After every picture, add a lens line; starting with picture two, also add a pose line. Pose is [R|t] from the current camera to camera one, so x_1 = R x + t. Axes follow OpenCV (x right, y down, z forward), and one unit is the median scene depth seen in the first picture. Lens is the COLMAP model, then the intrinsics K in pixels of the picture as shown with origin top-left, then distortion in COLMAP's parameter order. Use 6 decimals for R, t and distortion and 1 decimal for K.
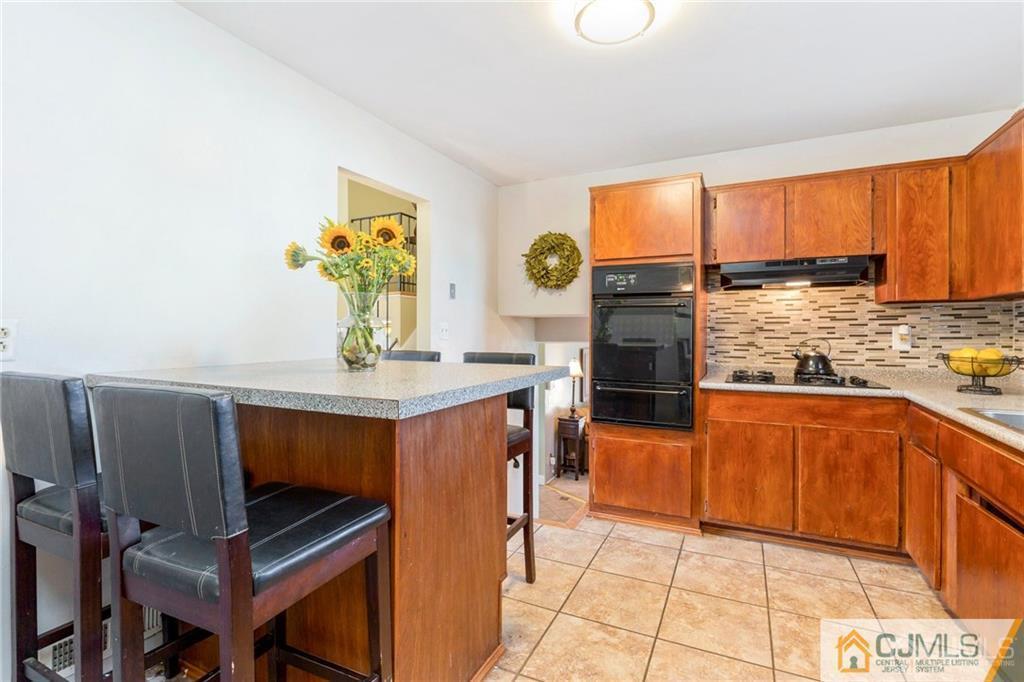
lens RADIAL K [[475.6, 0, 510.9], [0, 475.6, 338.3], [0, 0, 1]] dist [0.008134, -0.000499]
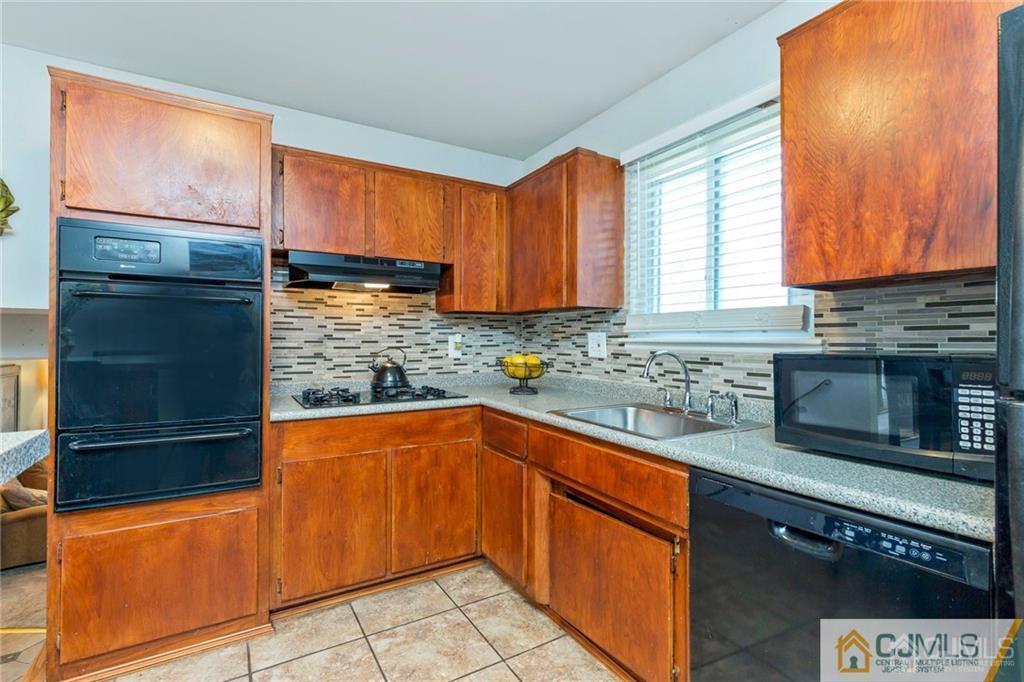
lens RADIAL K [[475.6, 0, 510.9], [0, 475.6, 338.3], [0, 0, 1]] dist [0.008134, -0.000499]
pose [[0.540101, 0.001880, 0.841598, -0.004500], [0.011491, 0.999888, -0.009608, -0.007122], [-0.841522, 0.014860, 0.540019, 0.344018]]
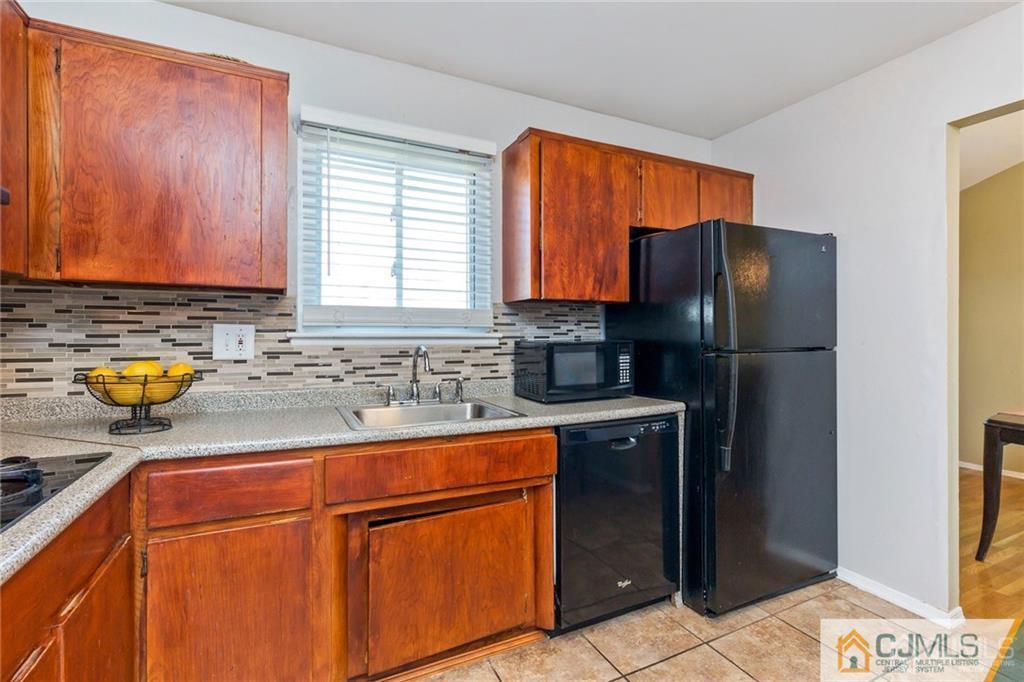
lens RADIAL K [[475.6, 0, 510.9], [0, 475.6, 338.3], [0, 0, 1]] dist [0.008134, -0.000499]
pose [[-0.795062, -0.004683, 0.606510, 0.157077], [0.009295, 0.999759, 0.019903, -0.016223], [-0.606457, 0.021461, -0.794827, 1.023209]]
